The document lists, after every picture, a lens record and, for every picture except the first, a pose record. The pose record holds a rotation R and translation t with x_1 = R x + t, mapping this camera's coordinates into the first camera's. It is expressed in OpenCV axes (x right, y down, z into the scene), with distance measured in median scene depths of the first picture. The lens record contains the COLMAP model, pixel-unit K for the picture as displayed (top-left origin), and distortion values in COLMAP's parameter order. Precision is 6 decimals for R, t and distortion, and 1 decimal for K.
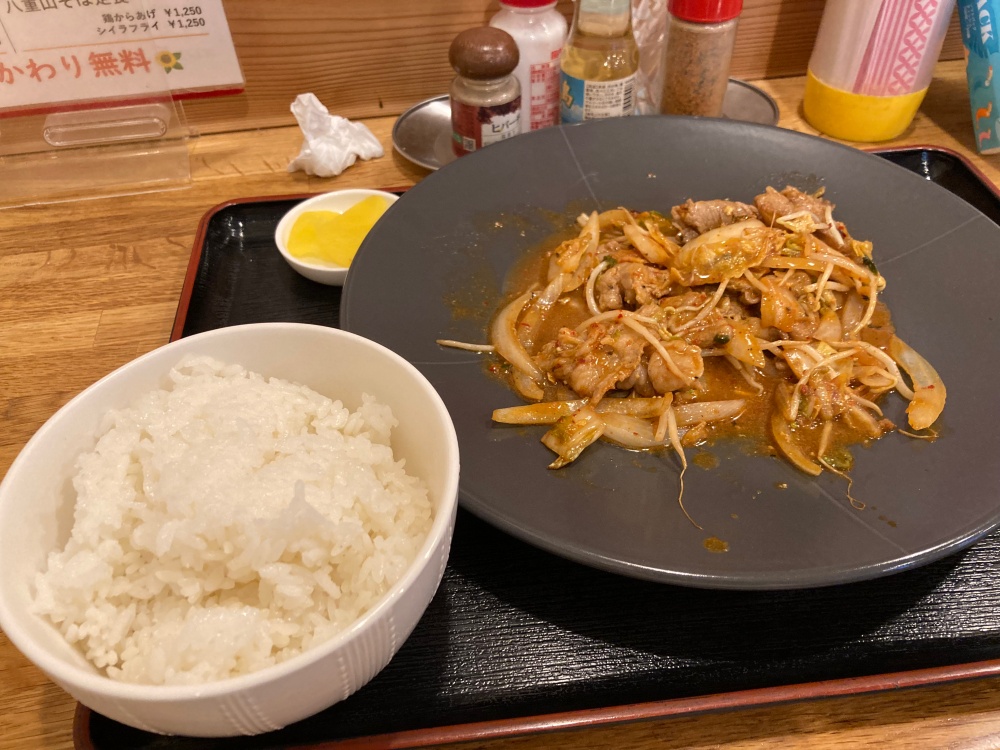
lens RADIAL K [[828.2, 0, 515.9], [0, 828.2, 379.0], [0, 0, 1]] dist [0.007511, 0.004554]
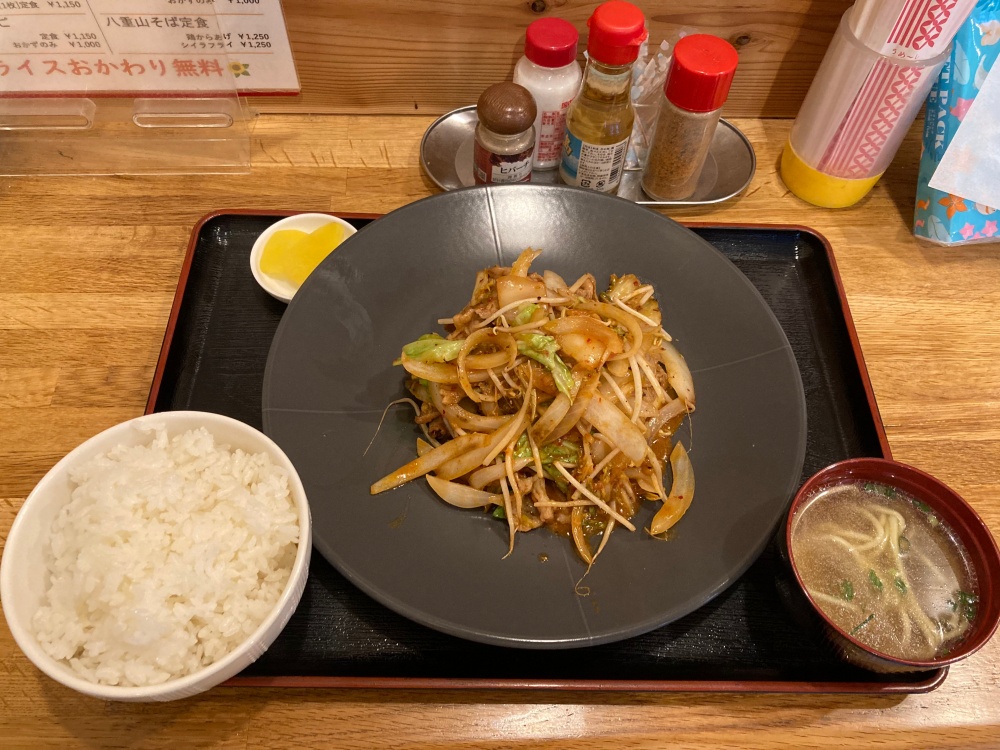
lens RADIAL K [[828.2, 0, 515.9], [0, 828.2, 379.0], [0, 0, 1]] dist [0.007511, 0.004554]
pose [[0.988173, 0.152626, -0.014814, 0.056694], [-0.144755, 0.960344, 0.238295, -0.299688], [0.050597, -0.233332, 0.971080, -0.229619]]
